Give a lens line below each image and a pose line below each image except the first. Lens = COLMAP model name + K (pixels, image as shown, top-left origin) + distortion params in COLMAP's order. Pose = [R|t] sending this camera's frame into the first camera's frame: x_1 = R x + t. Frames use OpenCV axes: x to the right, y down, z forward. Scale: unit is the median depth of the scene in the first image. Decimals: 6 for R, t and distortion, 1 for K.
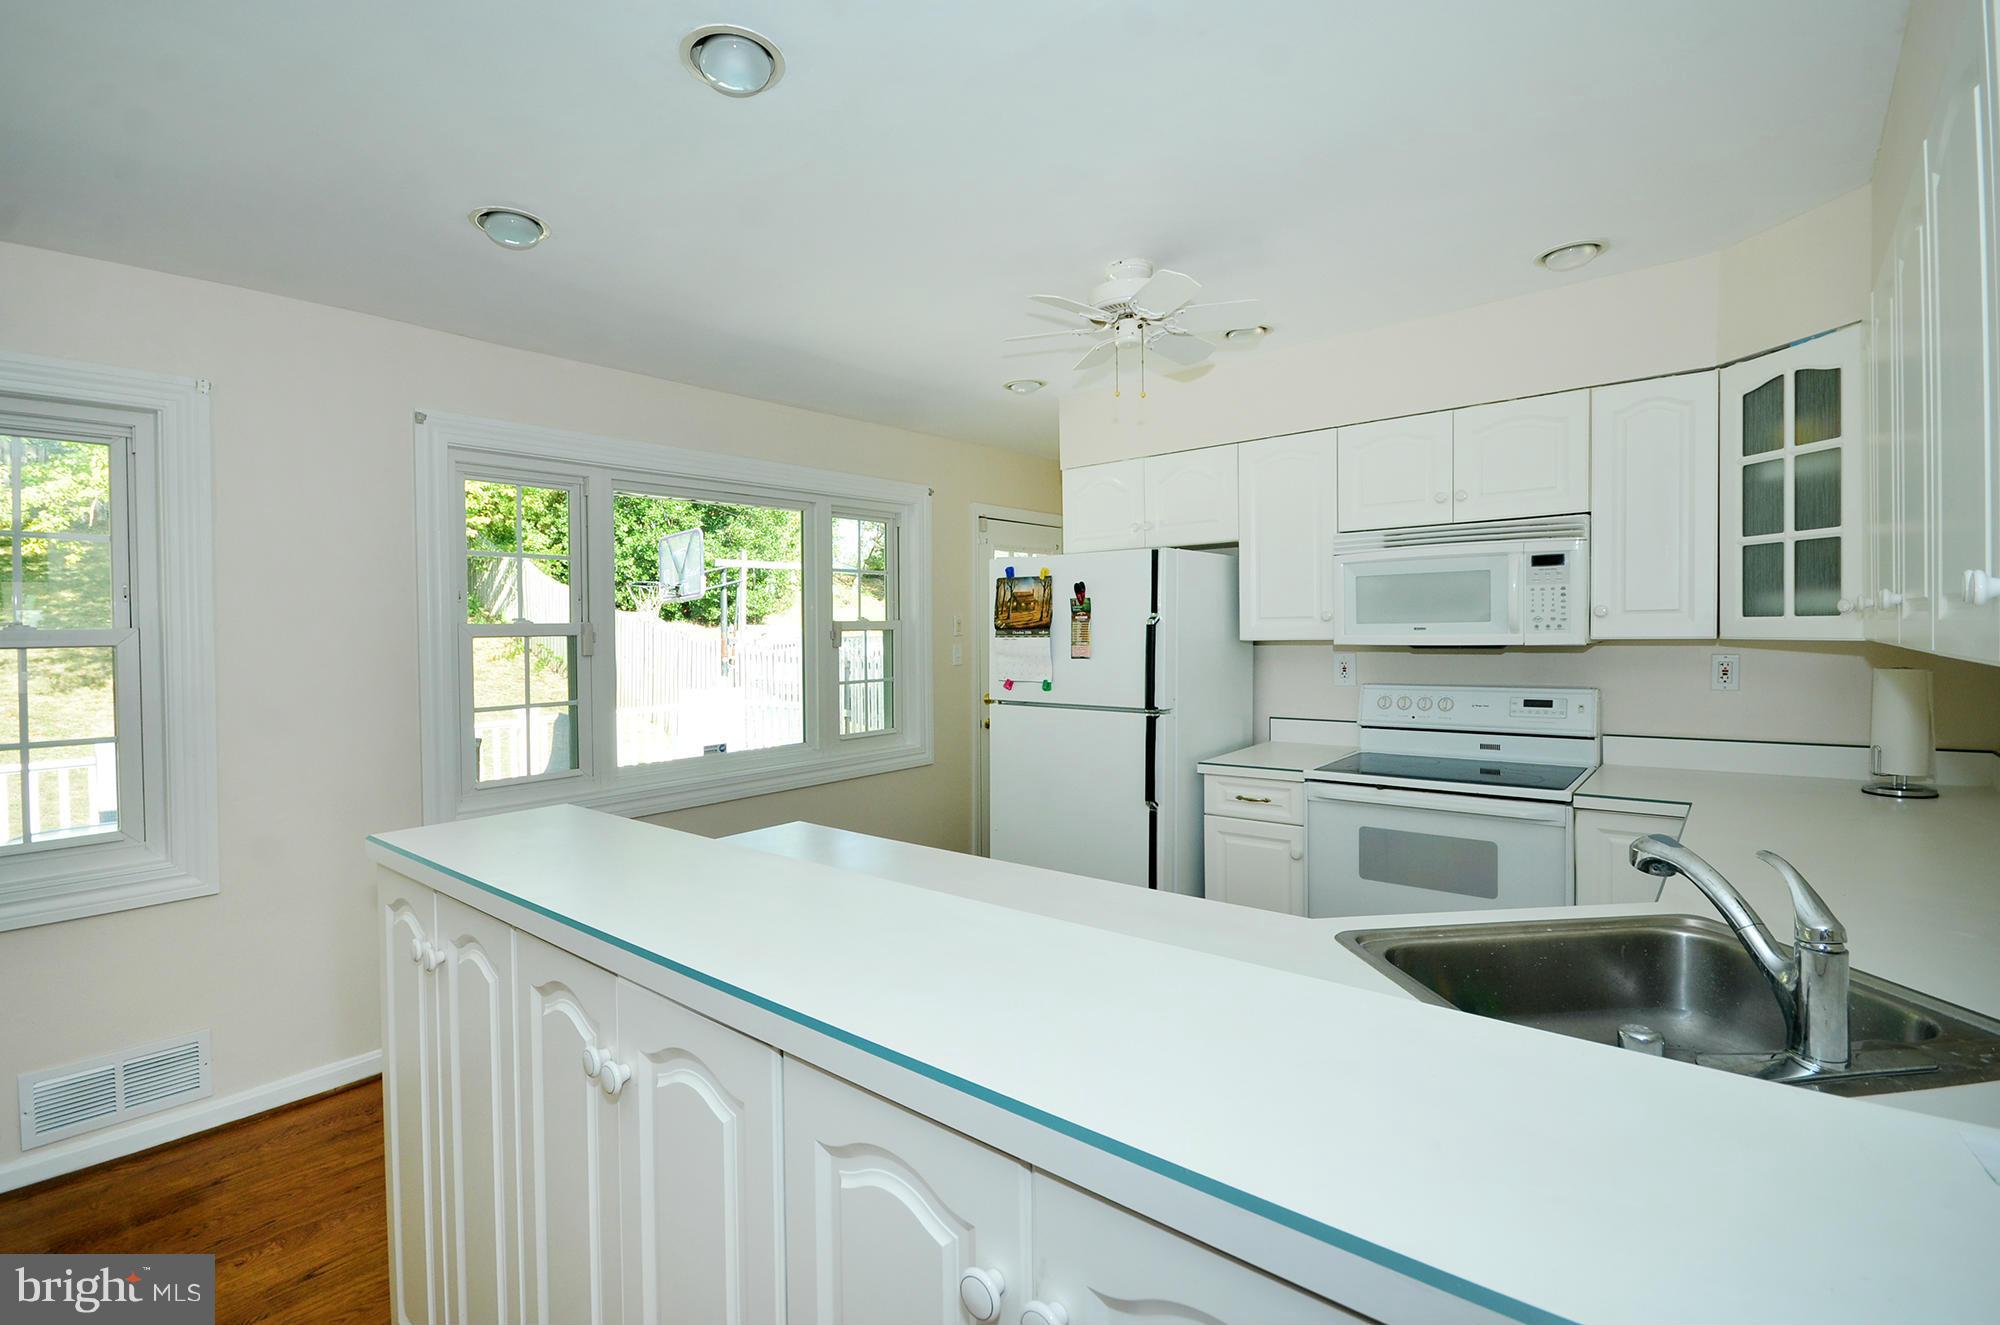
lens RADIAL K [[915.6, 0, 935.6], [0, 915.6, 643.7], [0, 0, 1]] dist [-0.002794, 0.000327]
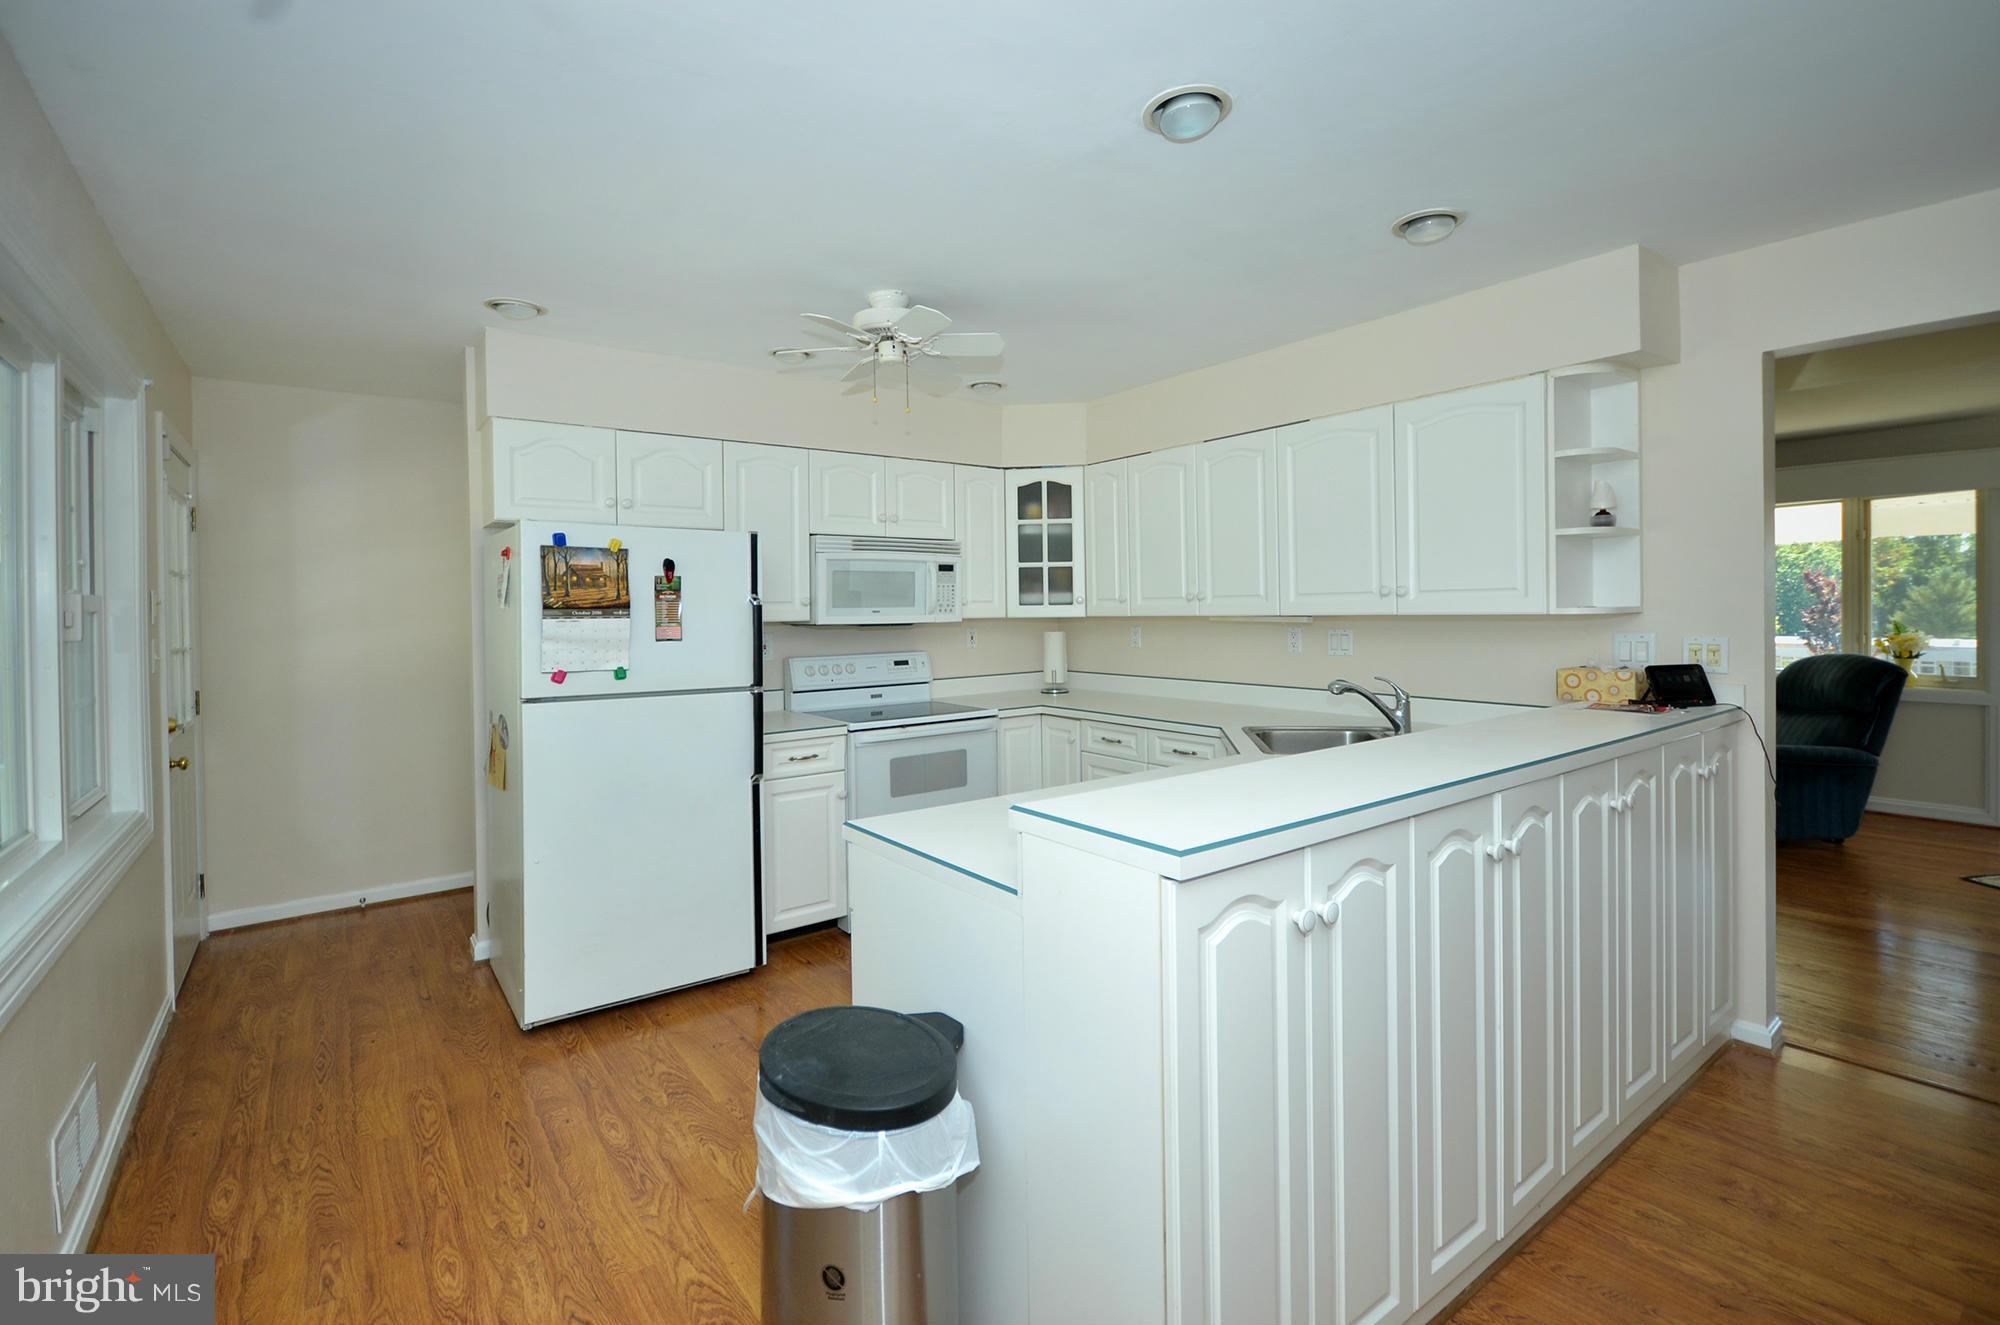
lens RADIAL K [[888.0, 0, 1010.0], [0, 888.0, 607.3], [0, 0, 1]] dist [0.015905, -0.015185]
pose [[0.212289, 0.017213, 0.977055, -0.701790], [0.022987, 0.999480, -0.022602, 0.011454], [-0.976937, 0.027258, 0.211783, 0.504755]]
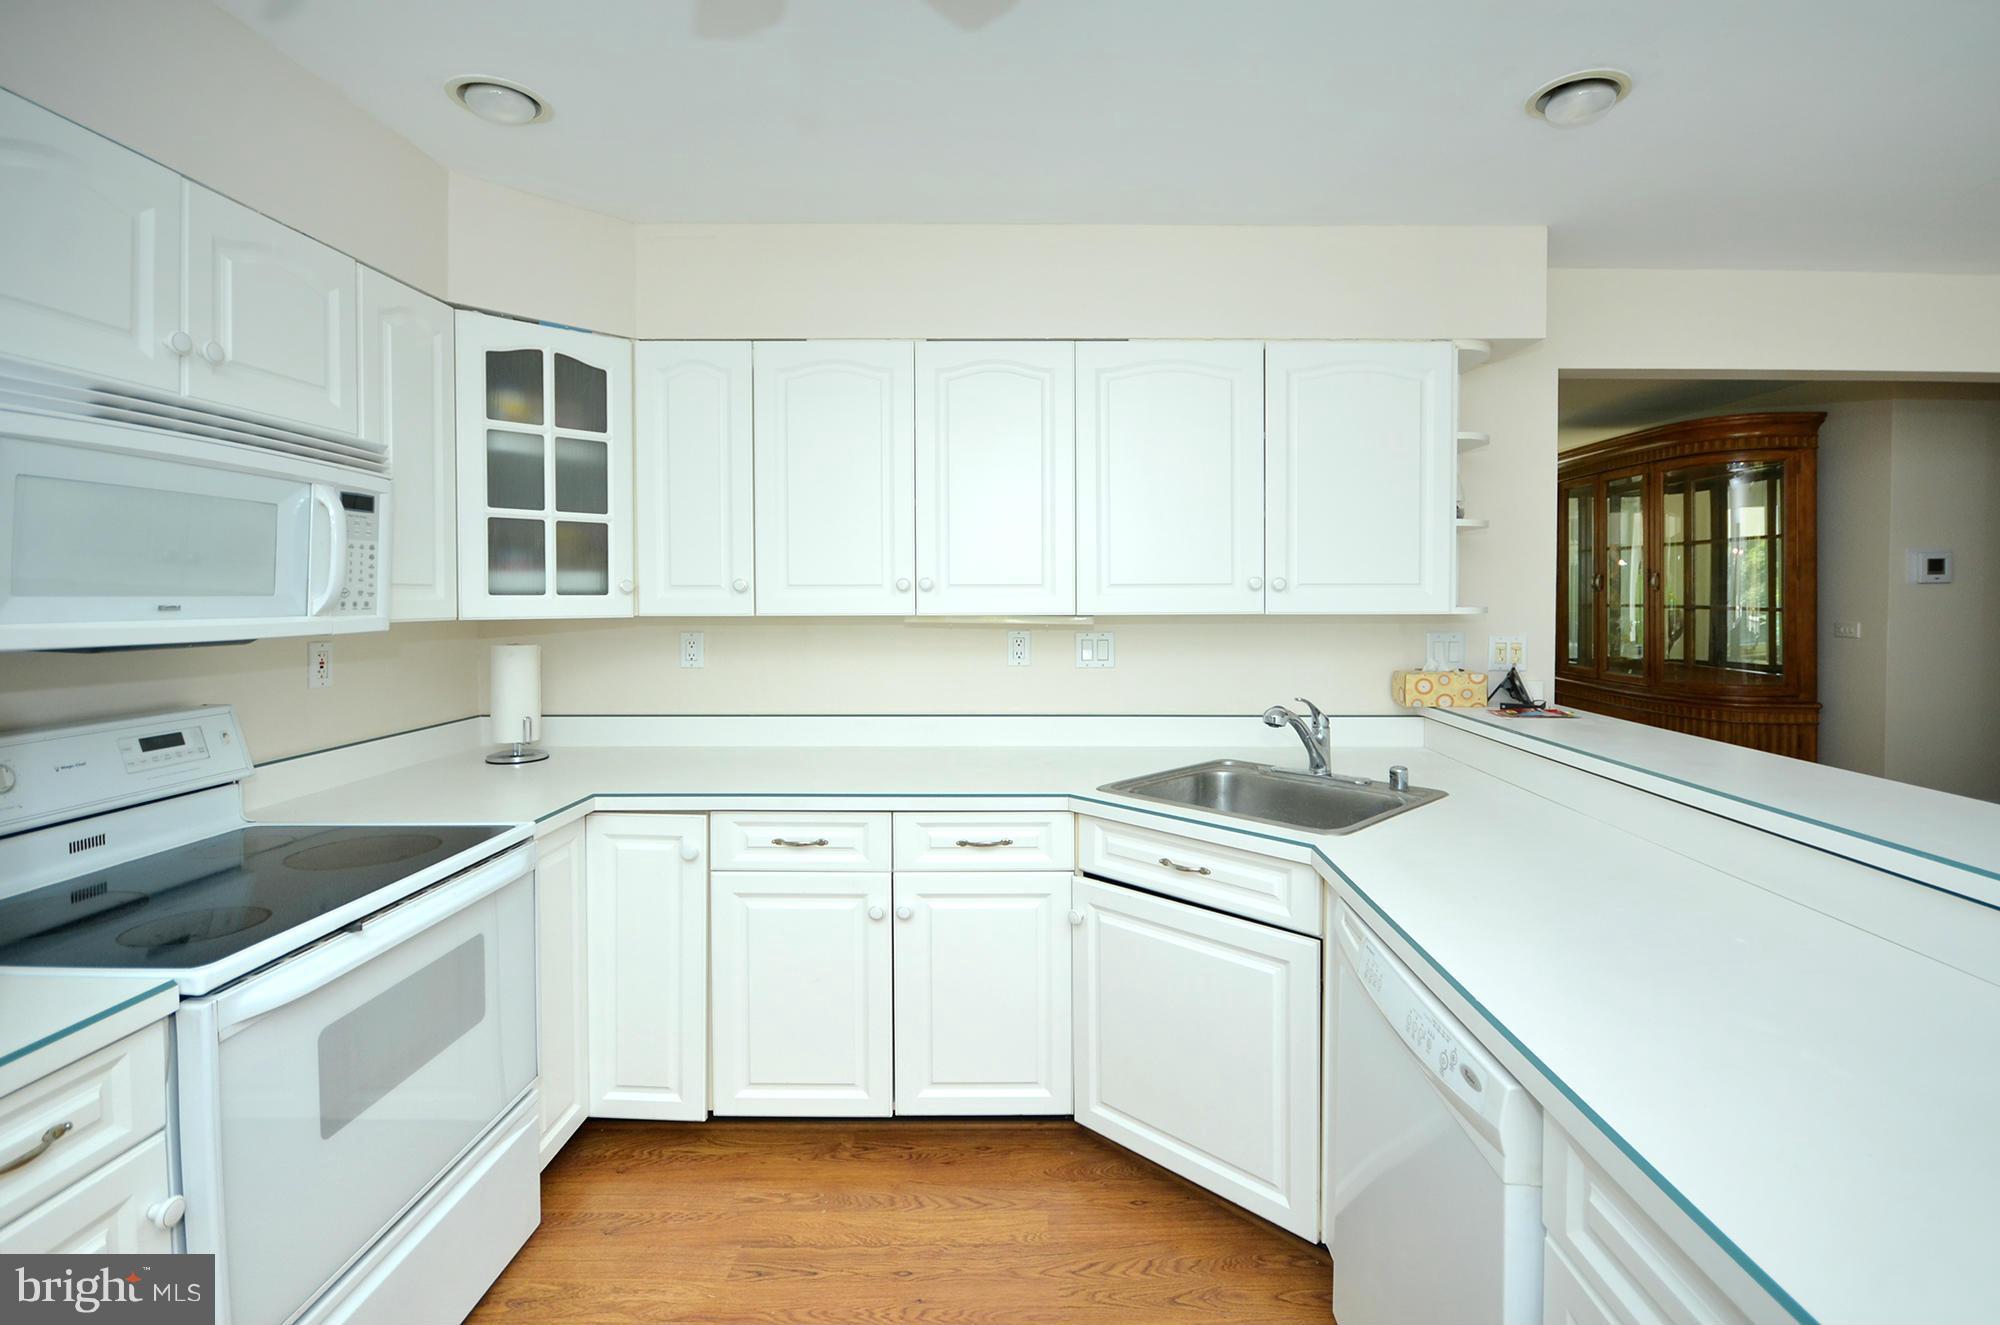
lens RADIAL K [[889.1, 0, 1031.1], [0, 889.1, 600.9], [0, 0, 1]] dist [0.005677, -0.000184]
pose [[-0.657545, 0.013514, 0.753294, -0.109991], [0.023618, 0.999717, 0.002681, -0.010292], [-0.753045, 0.019554, -0.657679, 0.933786]]
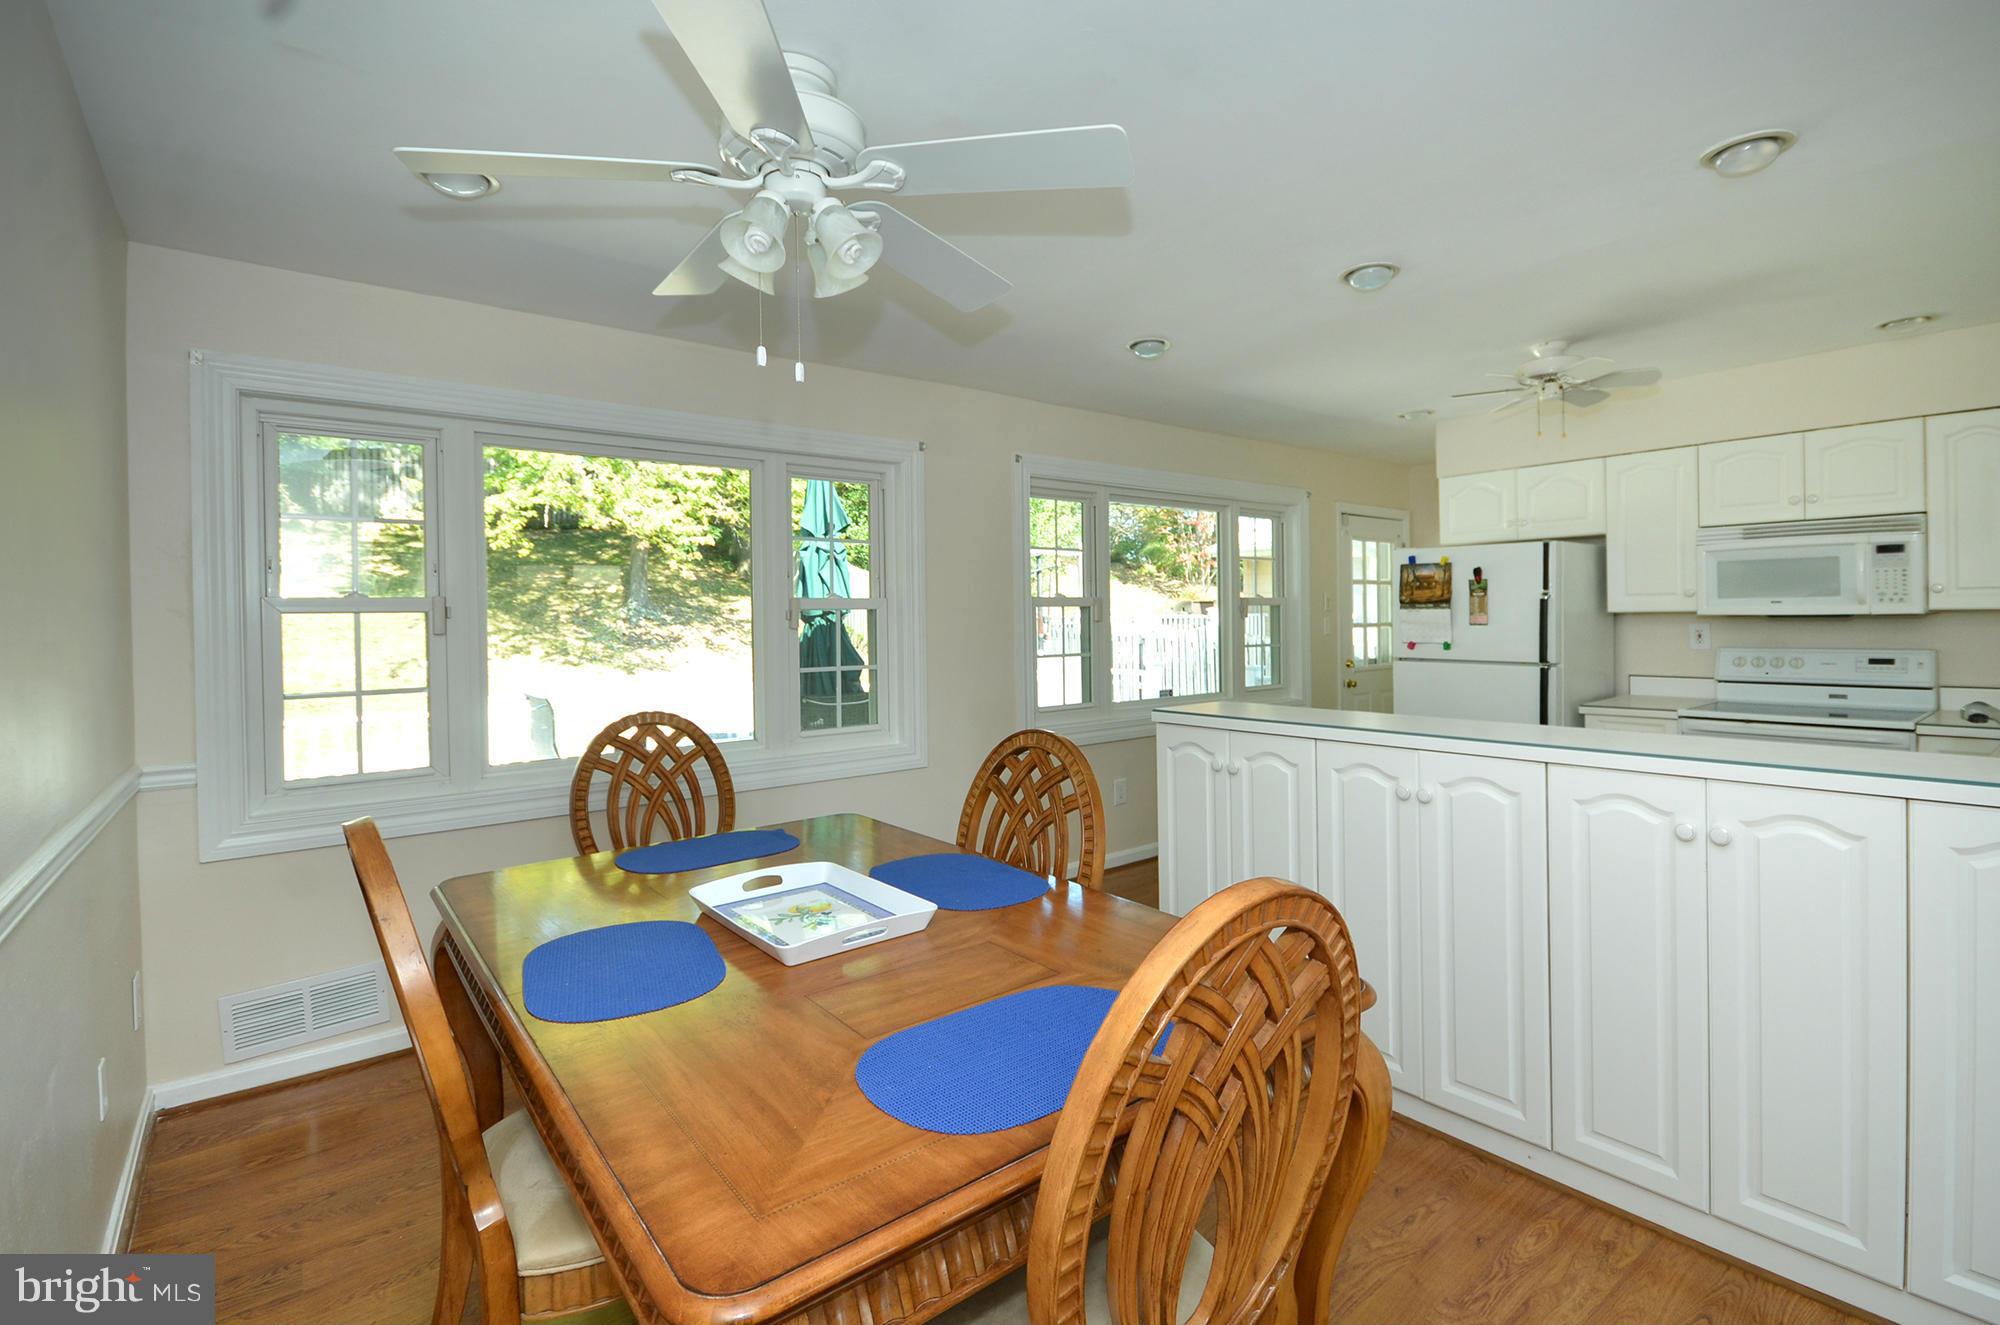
lens RADIAL K [[888.0, 0, 1010.0], [0, 888.0, 607.3], [0, 0, 1]] dist [0.015905, -0.015185]
pose [[0.984552, 0.002513, -0.175075, -0.301686], [-0.006235, 0.999766, -0.020710, 0.023054], [0.174982, 0.021482, 0.984337, -0.407912]]
